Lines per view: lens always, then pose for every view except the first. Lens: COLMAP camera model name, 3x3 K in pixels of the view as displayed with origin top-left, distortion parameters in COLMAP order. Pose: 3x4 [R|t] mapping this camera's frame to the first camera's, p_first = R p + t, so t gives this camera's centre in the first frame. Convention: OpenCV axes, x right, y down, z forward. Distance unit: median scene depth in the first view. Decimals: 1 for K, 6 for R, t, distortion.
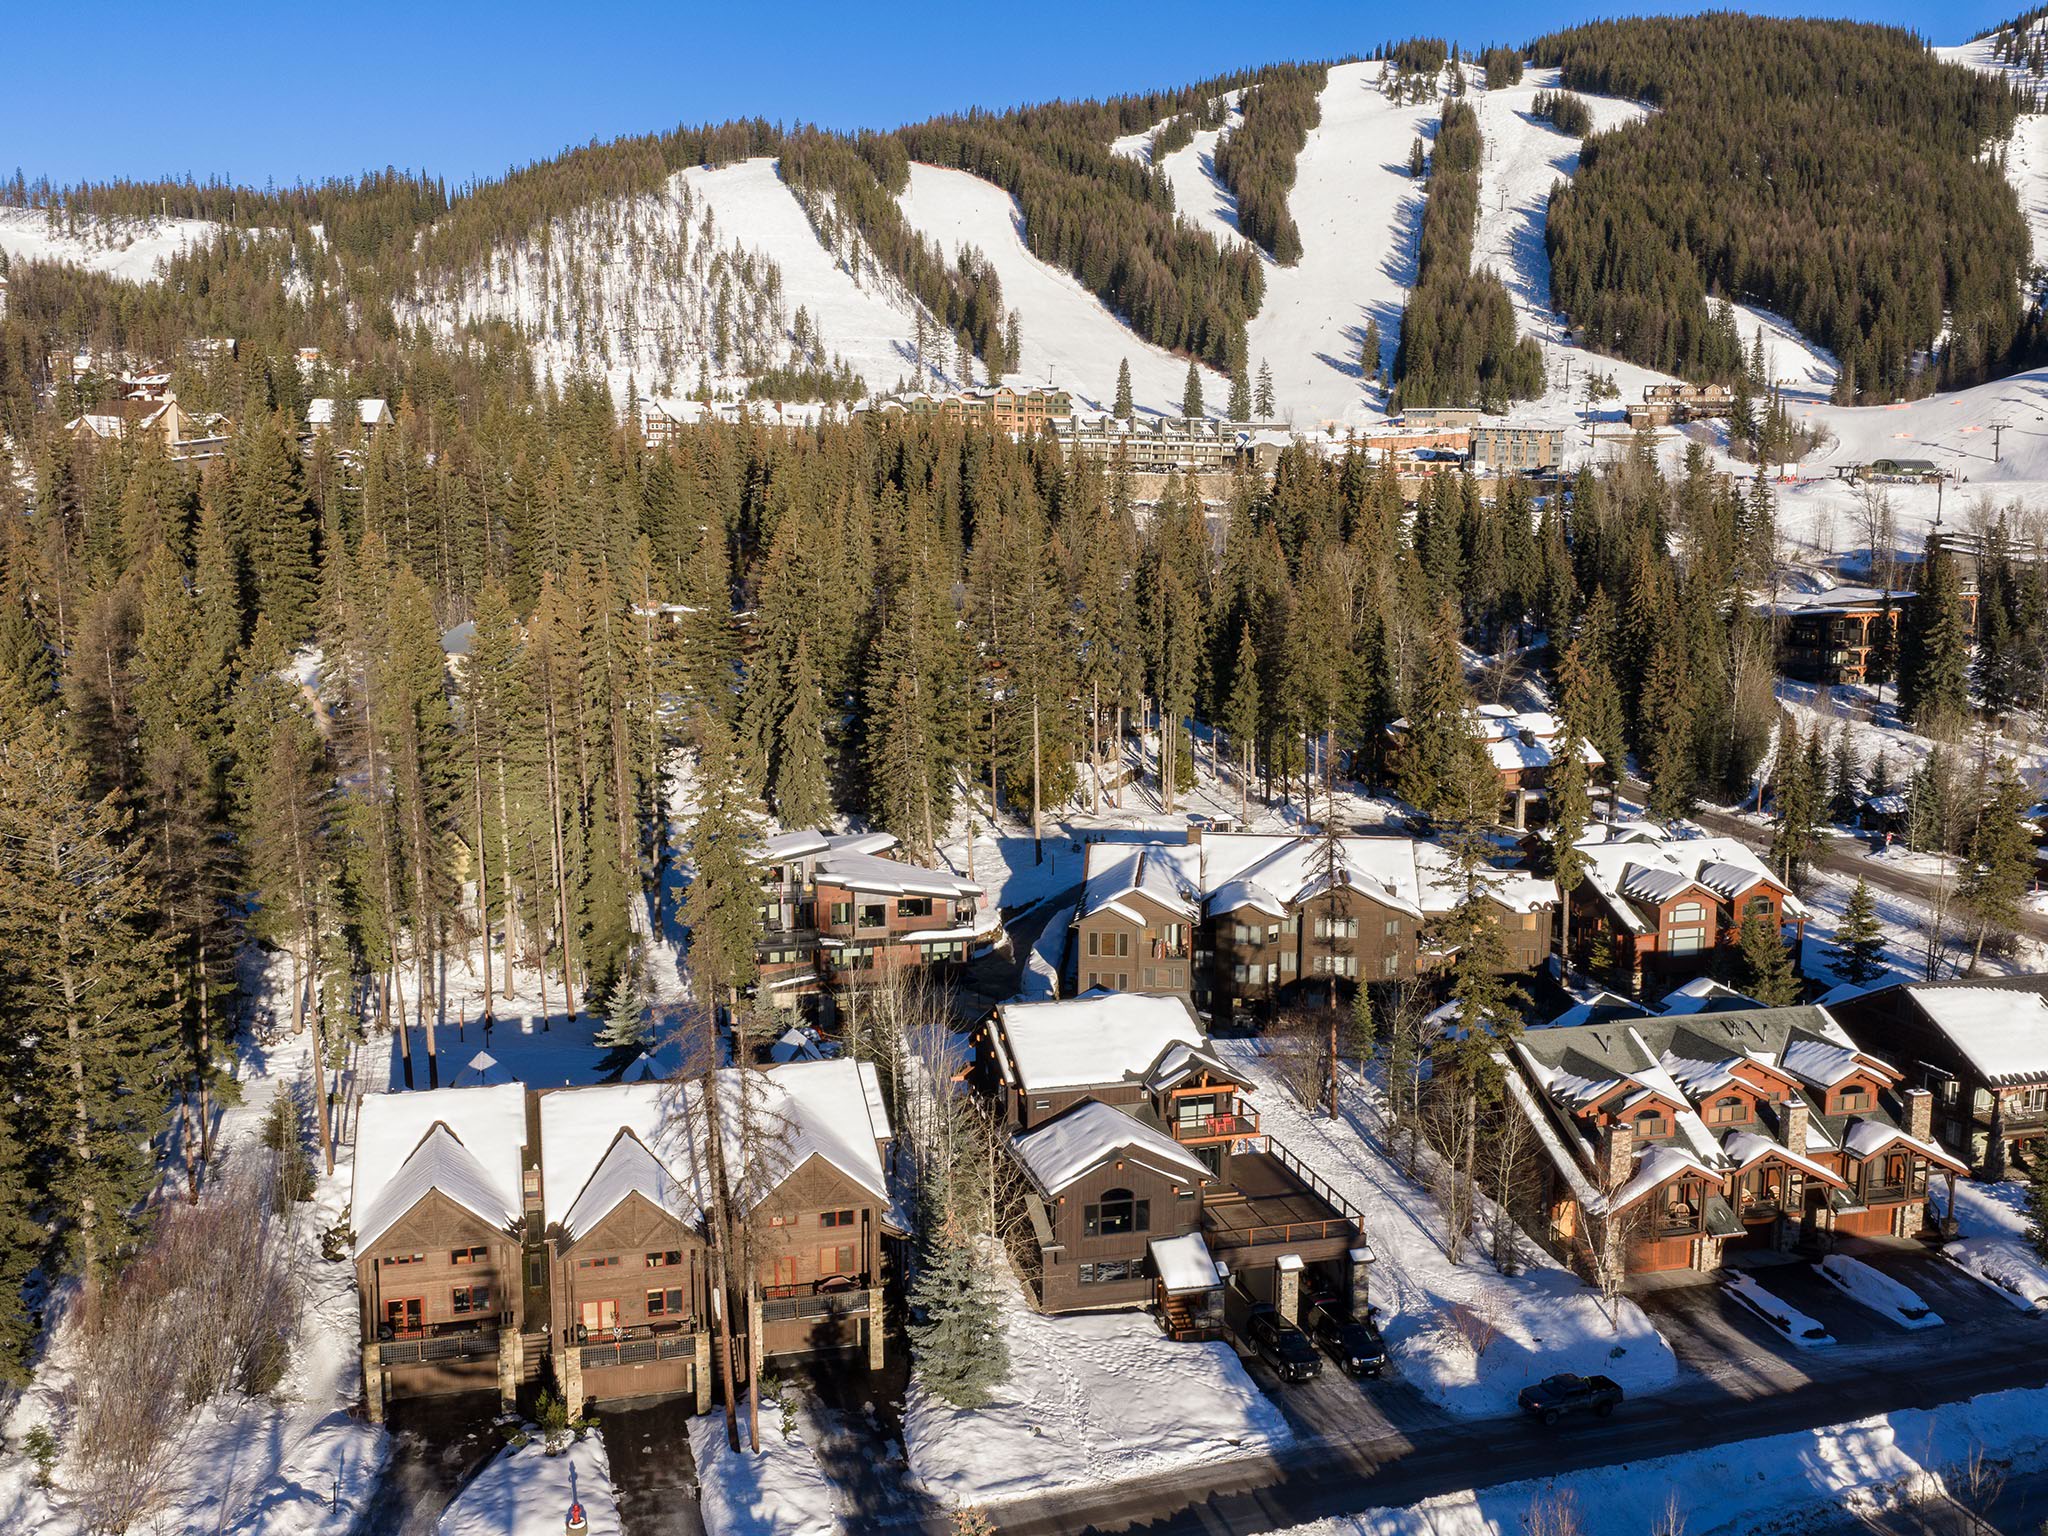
lens RADIAL K [[1895.7, 0, 1023.8], [0, 1895.7, 777.2], [0, 0, 1]] dist [0.007523, 0.000000]
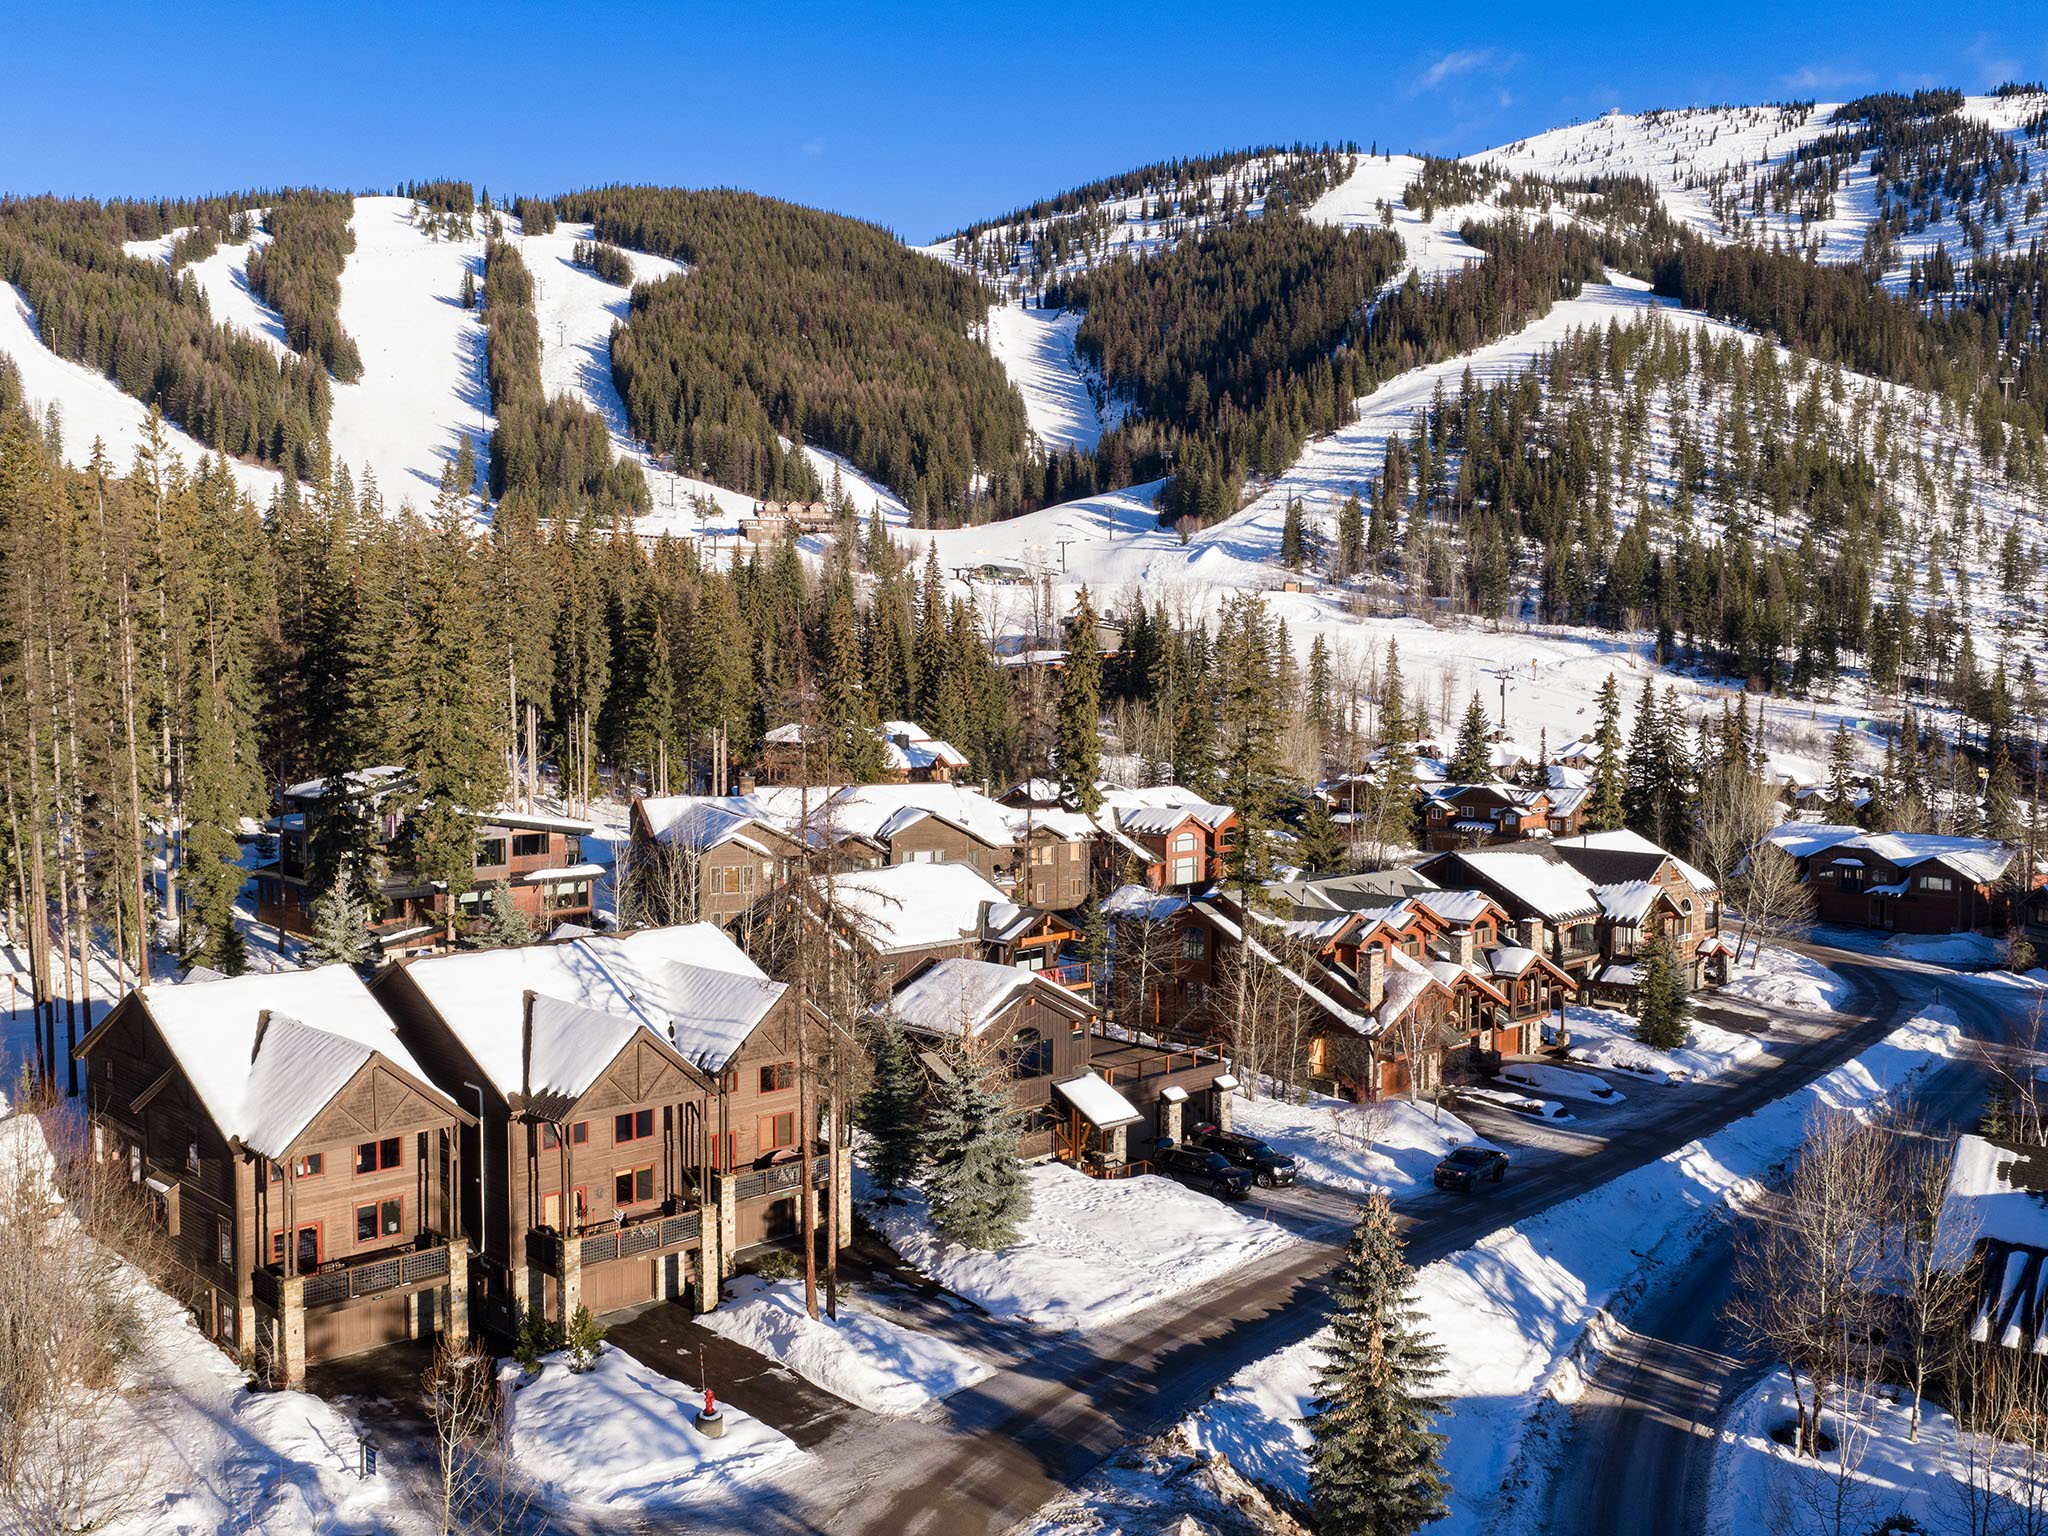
lens RADIAL K [[1895.7, 0, 1026.1], [0, 1895.7, 775.8], [0, 0, 1]] dist [0.007523, 0.000000]
pose [[0.871513, -0.033909, 0.489198, -0.055854], [0.074844, 0.995116, -0.064358, 0.021825], [-0.484626, 0.092702, 0.869795, 0.027056]]
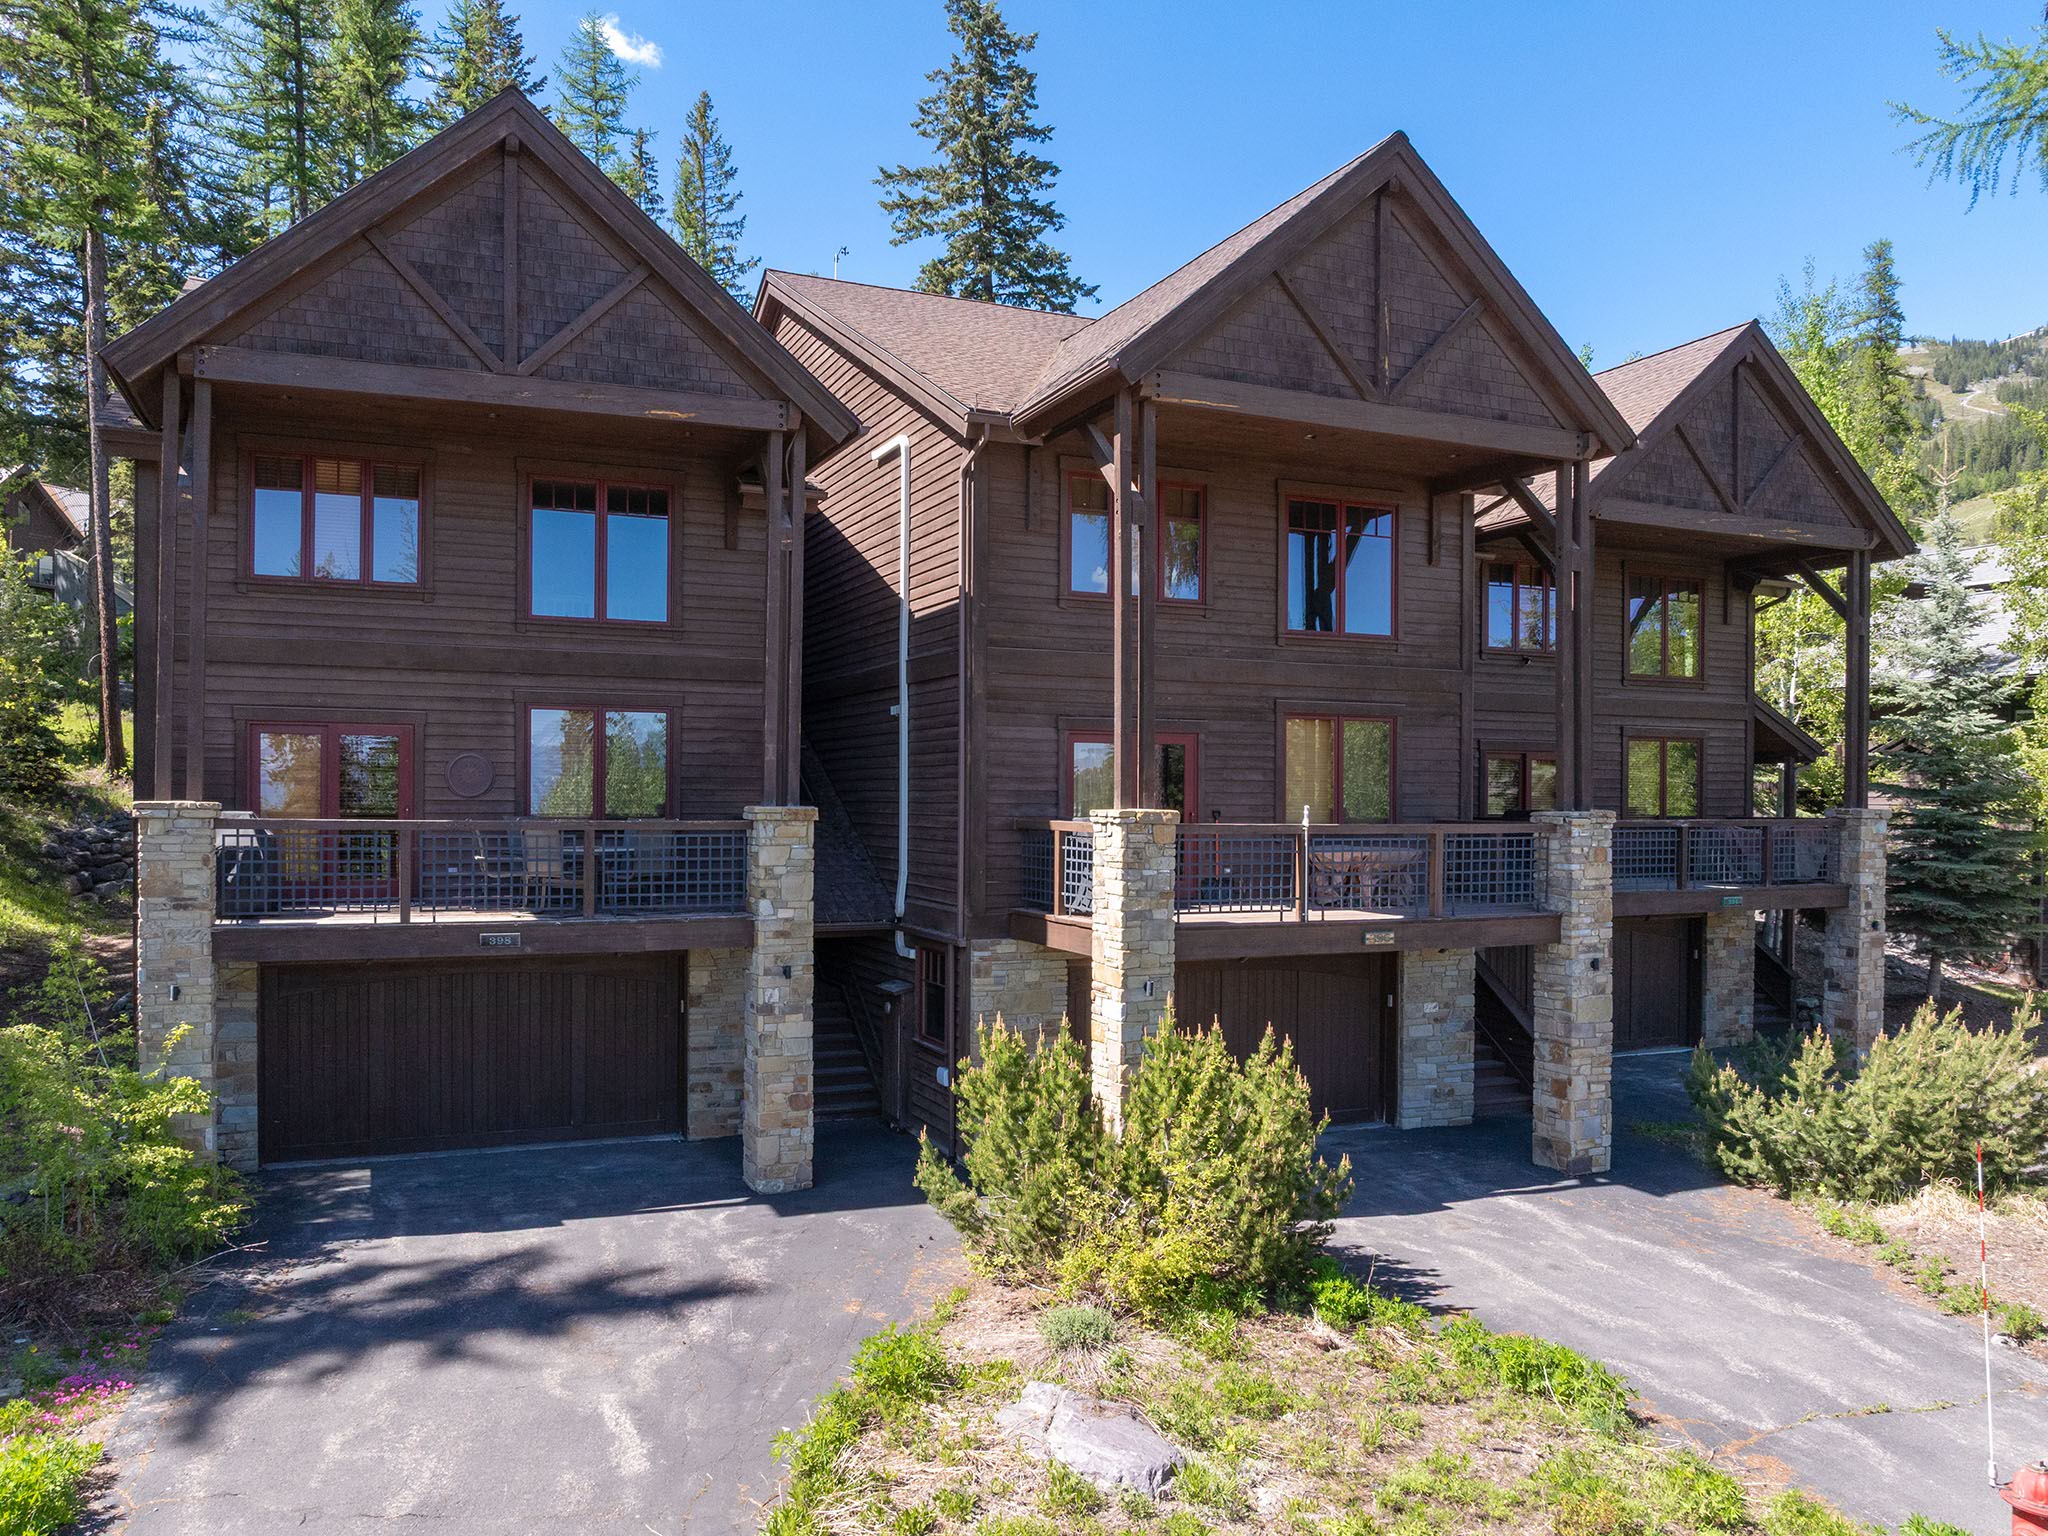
lens RADIAL K [[1457.1, 0, 972.1], [0, 1457.1, 828.0], [0, 0, 1]] dist [-0.048126, 0.023444]
pose [[0.991382, -0.000232, 0.131004, -0.034732], [0.017702, 0.991064, -0.132207, 0.040297], [-0.129803, 0.133387, 0.982527, 0.104431]]
